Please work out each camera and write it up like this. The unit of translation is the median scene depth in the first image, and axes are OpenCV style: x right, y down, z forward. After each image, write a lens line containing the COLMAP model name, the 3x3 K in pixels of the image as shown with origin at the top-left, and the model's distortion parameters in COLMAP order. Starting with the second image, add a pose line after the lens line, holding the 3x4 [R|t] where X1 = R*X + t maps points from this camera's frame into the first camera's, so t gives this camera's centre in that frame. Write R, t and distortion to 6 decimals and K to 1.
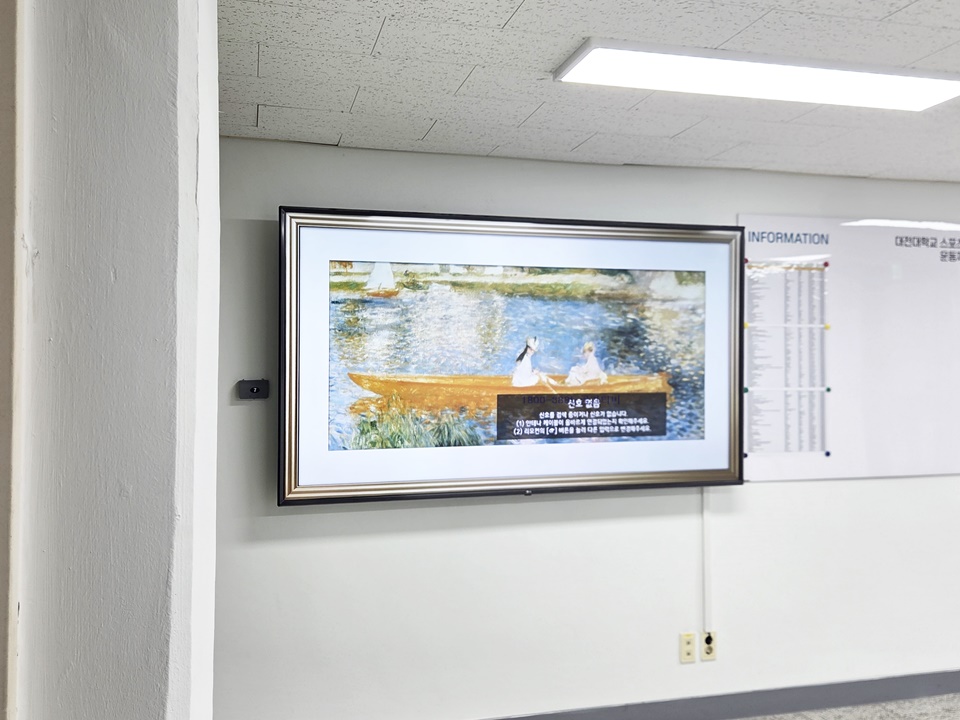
lens RADIAL K [[926.1, 0, 518.5], [0, 926.1, 337.7], [0, 0, 1]] dist [0.045980, -0.015966]
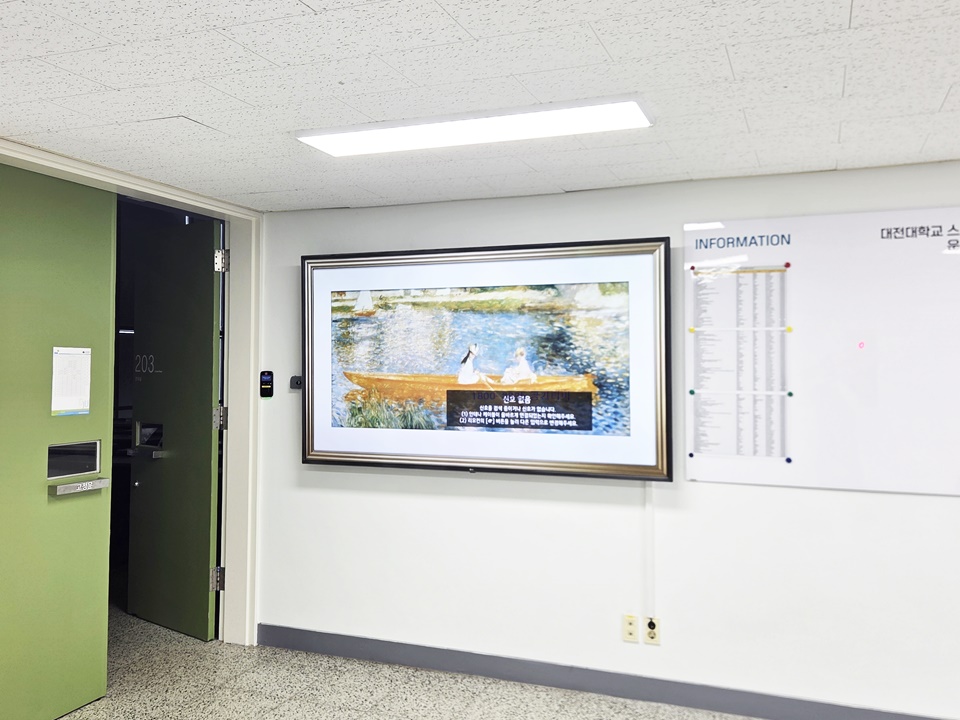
lens RADIAL K [[861.7, 0, 466.3], [0, 861.7, 332.5], [0, 0, 1]] dist [0.042699, -0.018746]
pose [[0.788067, -0.019108, -0.615292, 0.653631], [0.012597, 0.999809, -0.014916, 0.000853], [0.615460, 0.004004, 0.788158, 0.084353]]
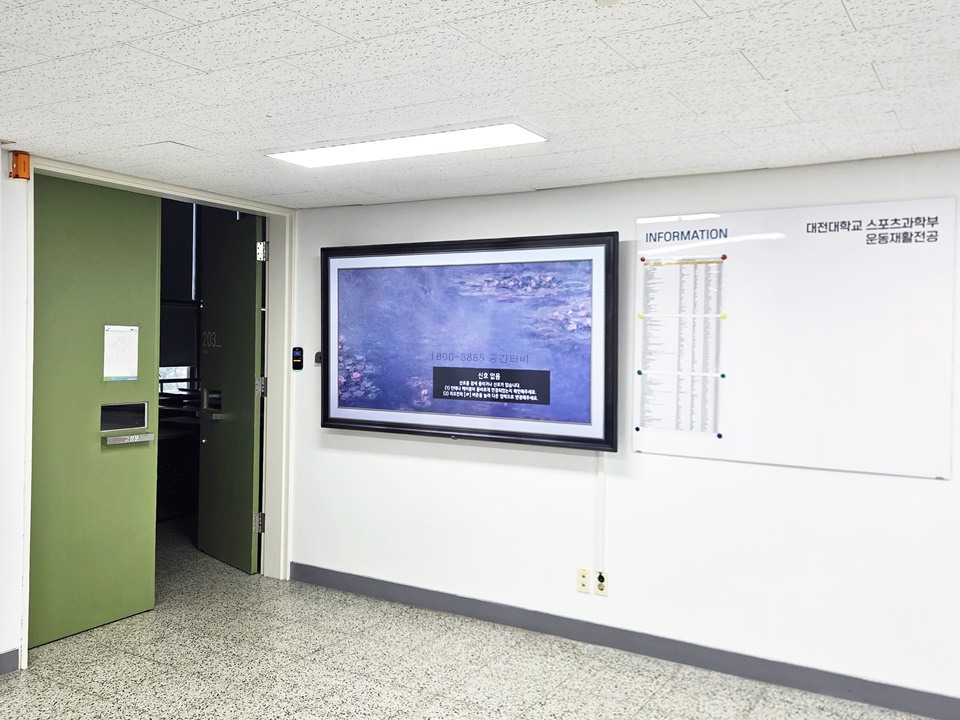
lens RADIAL K [[859.4, 0, 472.2], [0, 859.4, 343.8], [0, 0, 1]] dist [0.043950, -0.005399]
pose [[0.673927, 0.016120, -0.738622, 0.906883], [0.002579, 0.999704, 0.024172, -0.005395], [0.738794, -0.018195, 0.673686, 0.133796]]
